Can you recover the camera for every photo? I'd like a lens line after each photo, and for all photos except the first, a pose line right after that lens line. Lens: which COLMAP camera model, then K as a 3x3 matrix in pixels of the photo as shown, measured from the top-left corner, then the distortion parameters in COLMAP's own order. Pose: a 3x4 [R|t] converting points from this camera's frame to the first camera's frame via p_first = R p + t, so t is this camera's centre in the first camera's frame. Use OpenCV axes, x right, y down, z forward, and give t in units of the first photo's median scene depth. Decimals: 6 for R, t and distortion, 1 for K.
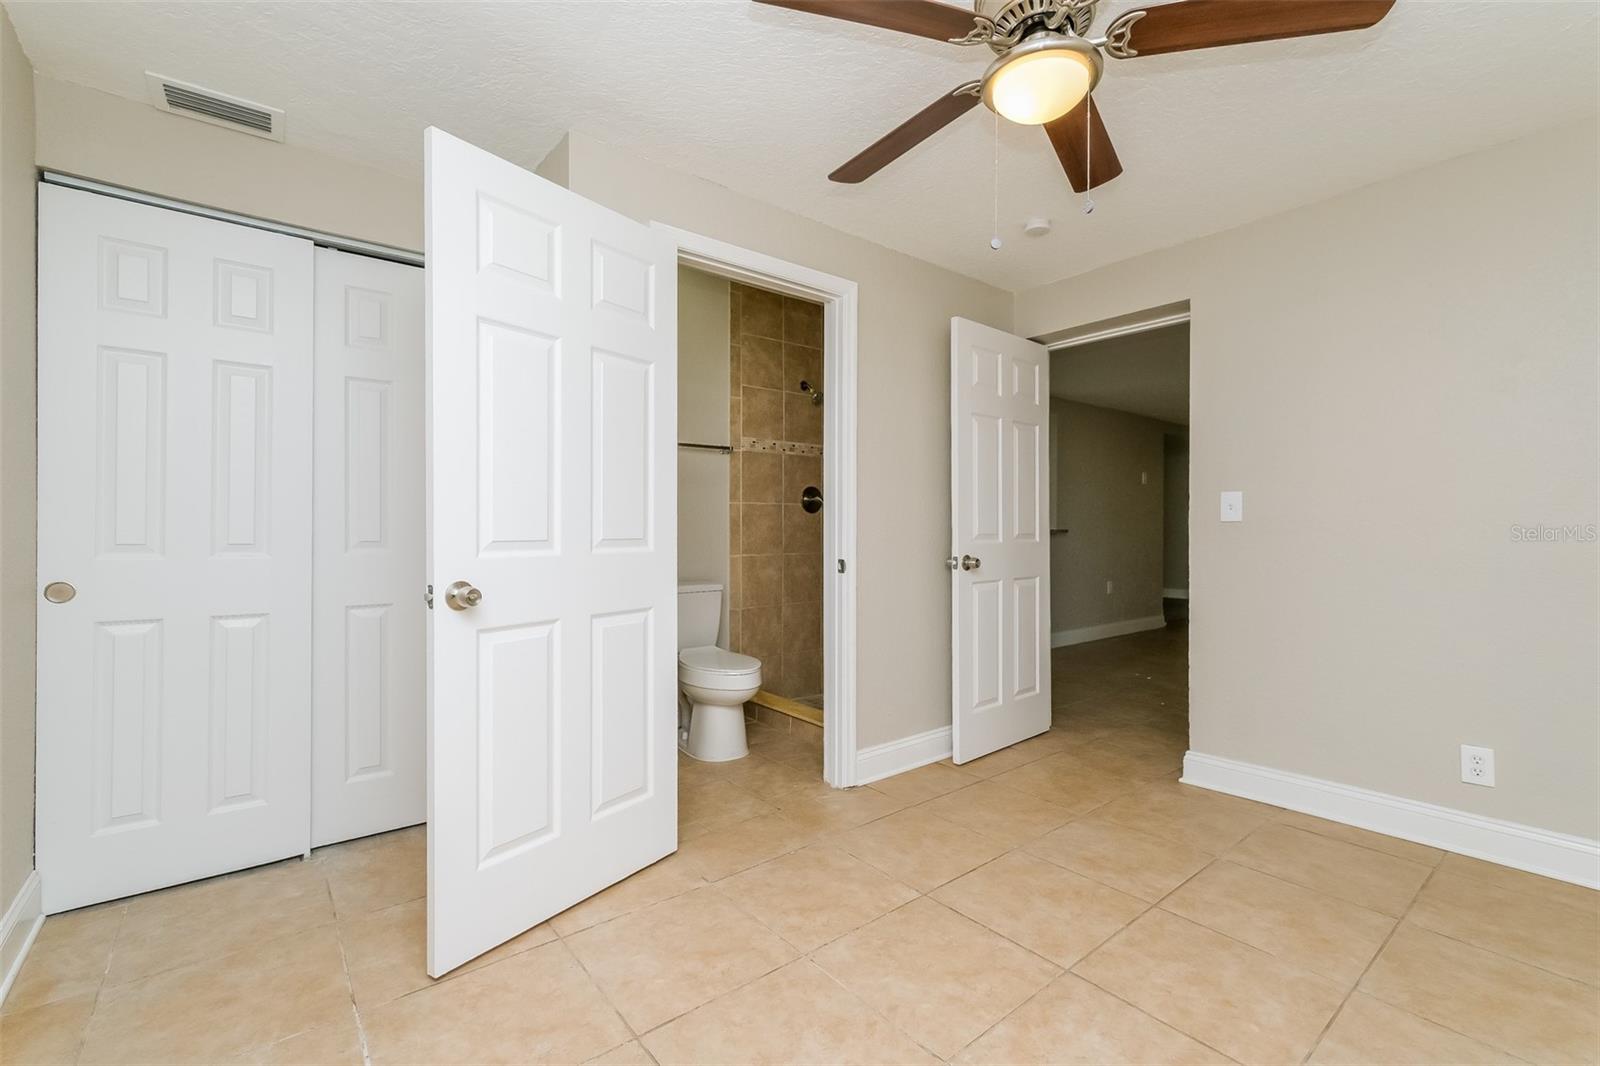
lens RADIAL K [[697.9, 0, 808.7], [0, 697.9, 535.3], [0, 0, 1]] dist [0.006546, -0.001000]
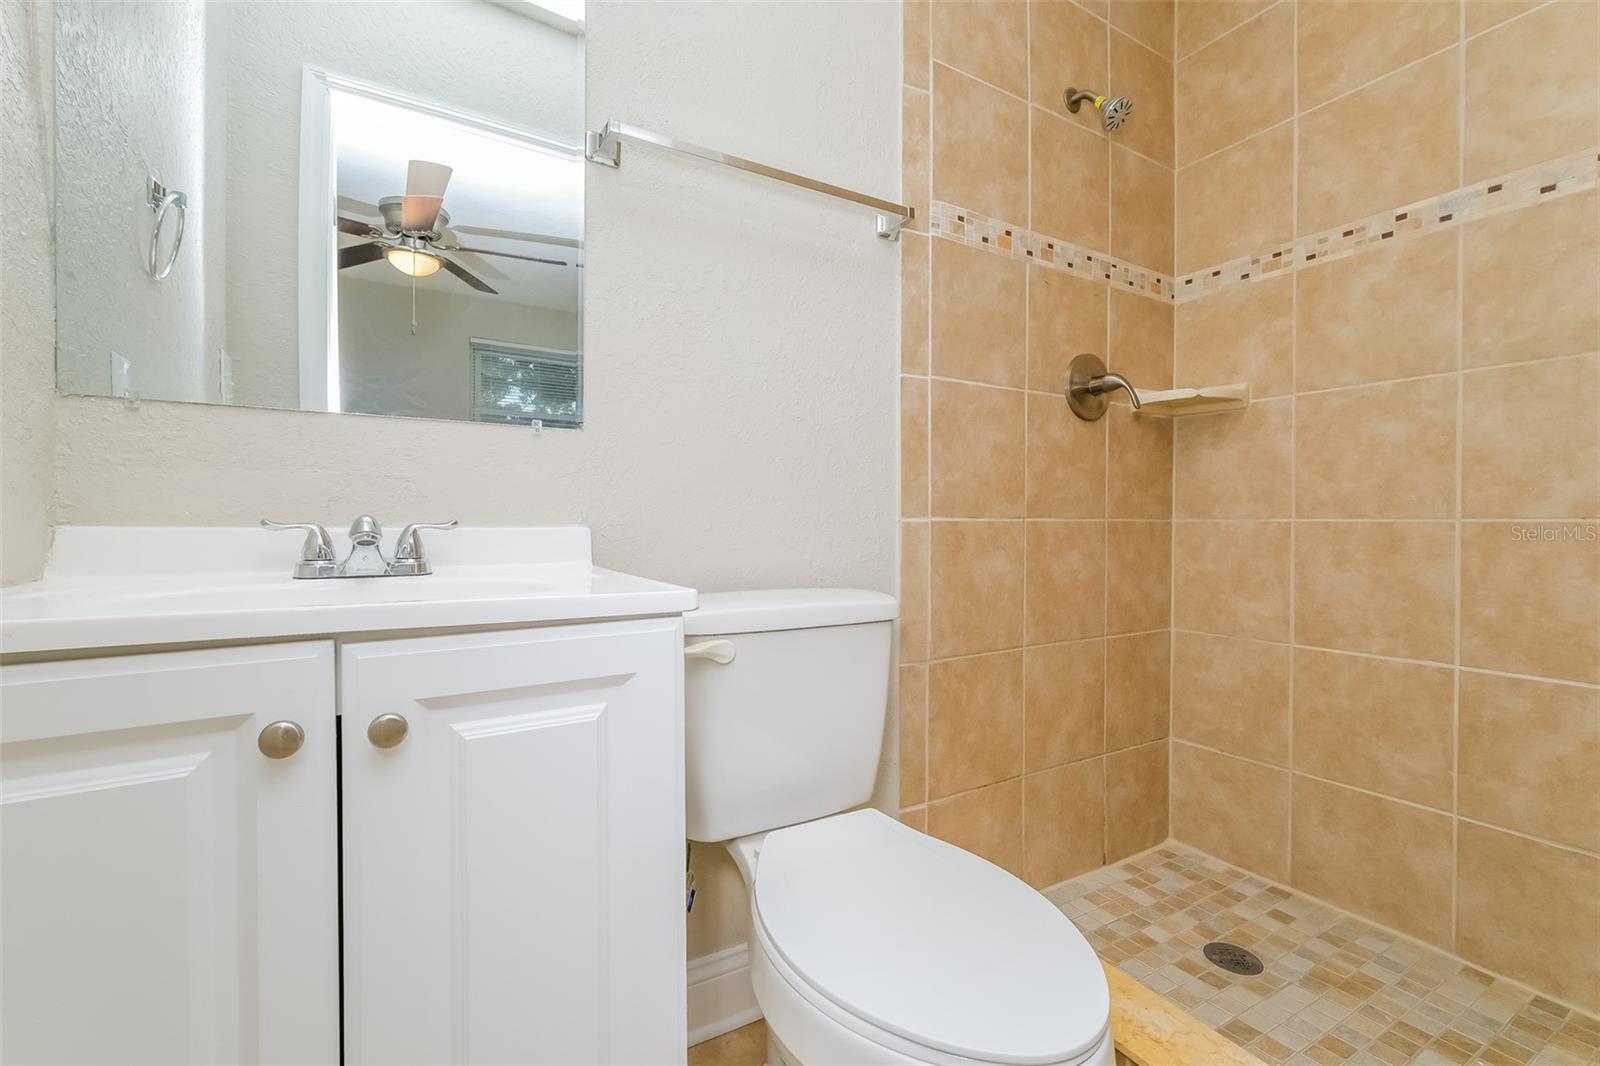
lens RADIAL K [[697.9, 0, 797.7], [0, 697.9, 534.9], [0, 0, 1]] dist [0.006546, -0.001000]
pose [[0.991213, 0.003819, -0.132217, -0.115203], [-0.003038, 0.999977, 0.006110, 0.034457], [0.132237, -0.005655, 0.991202, 0.614002]]
